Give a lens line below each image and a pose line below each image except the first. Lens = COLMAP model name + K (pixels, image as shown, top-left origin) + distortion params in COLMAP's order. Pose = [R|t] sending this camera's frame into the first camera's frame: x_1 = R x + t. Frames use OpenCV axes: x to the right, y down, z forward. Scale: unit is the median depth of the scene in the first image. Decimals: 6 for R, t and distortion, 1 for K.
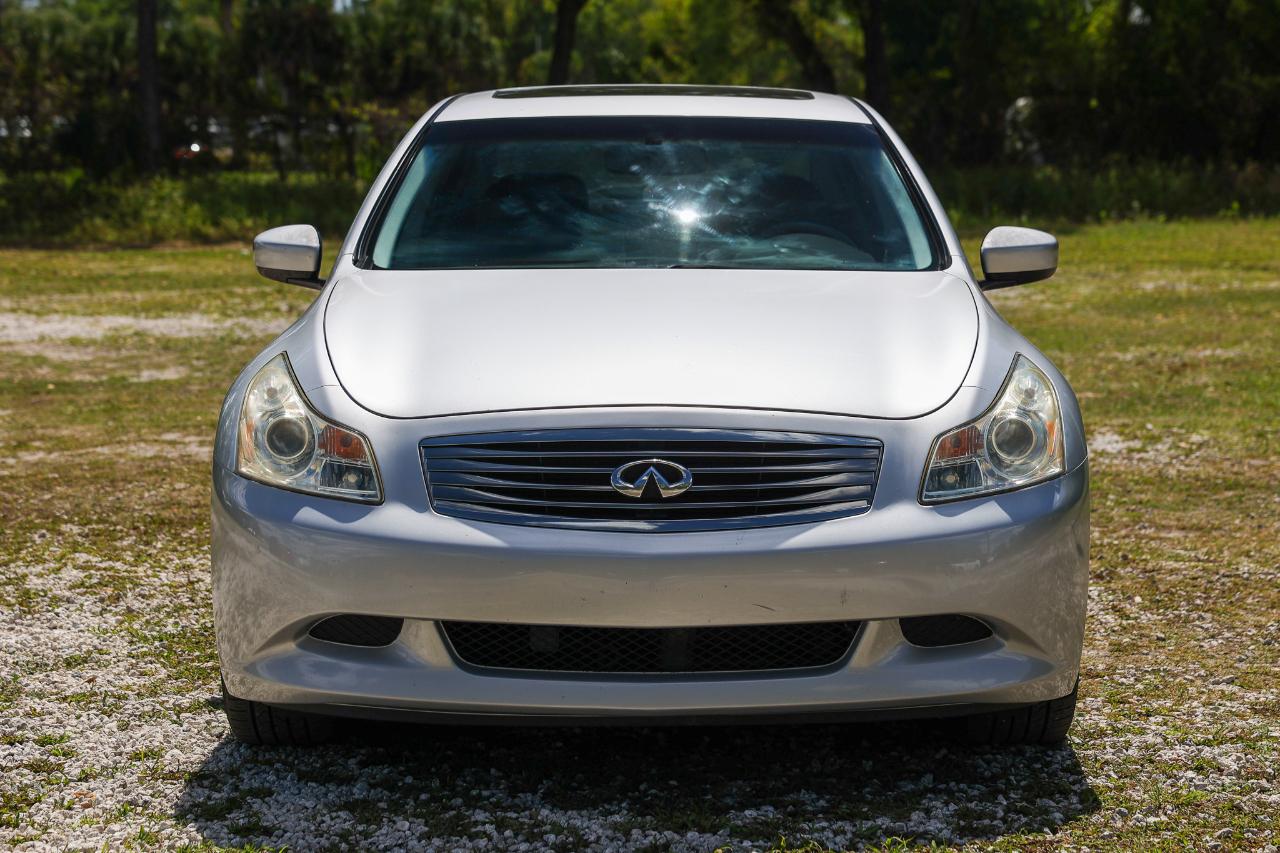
lens RADIAL K [[2944.9, 0, 734.3], [0, 2944.9, 400.2], [0, 0, 1]] dist [0.309362, 0.084907]
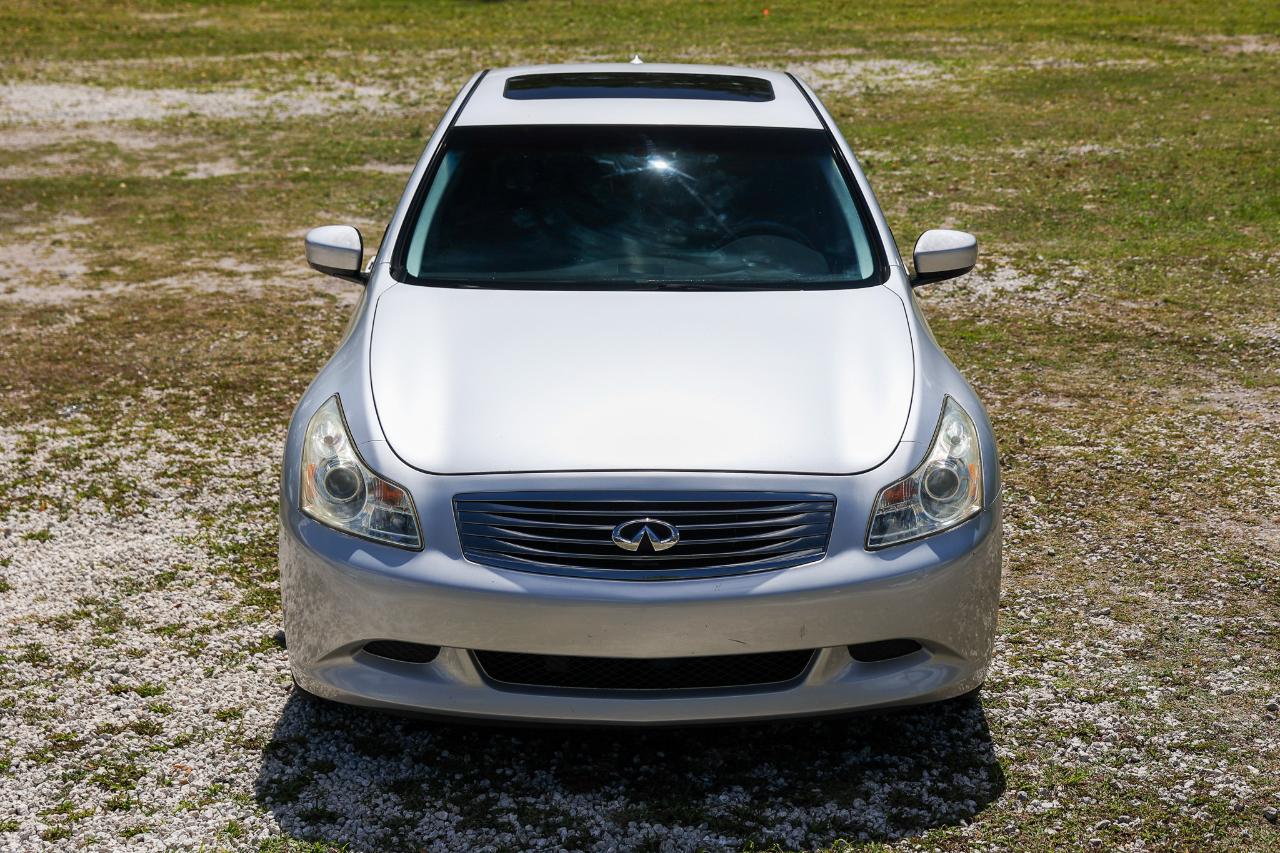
lens RADIAL K [[2430.2, 0, 765.0], [0, 2430.2, 425.5], [0, 0, 1]] dist [0.171860, 0.258193]
pose [[0.999438, 0.006378, 0.032909, -0.010466], [-0.011127, 0.989191, 0.146213, -0.142398], [-0.031620, -0.146497, 0.988706, 0.013819]]
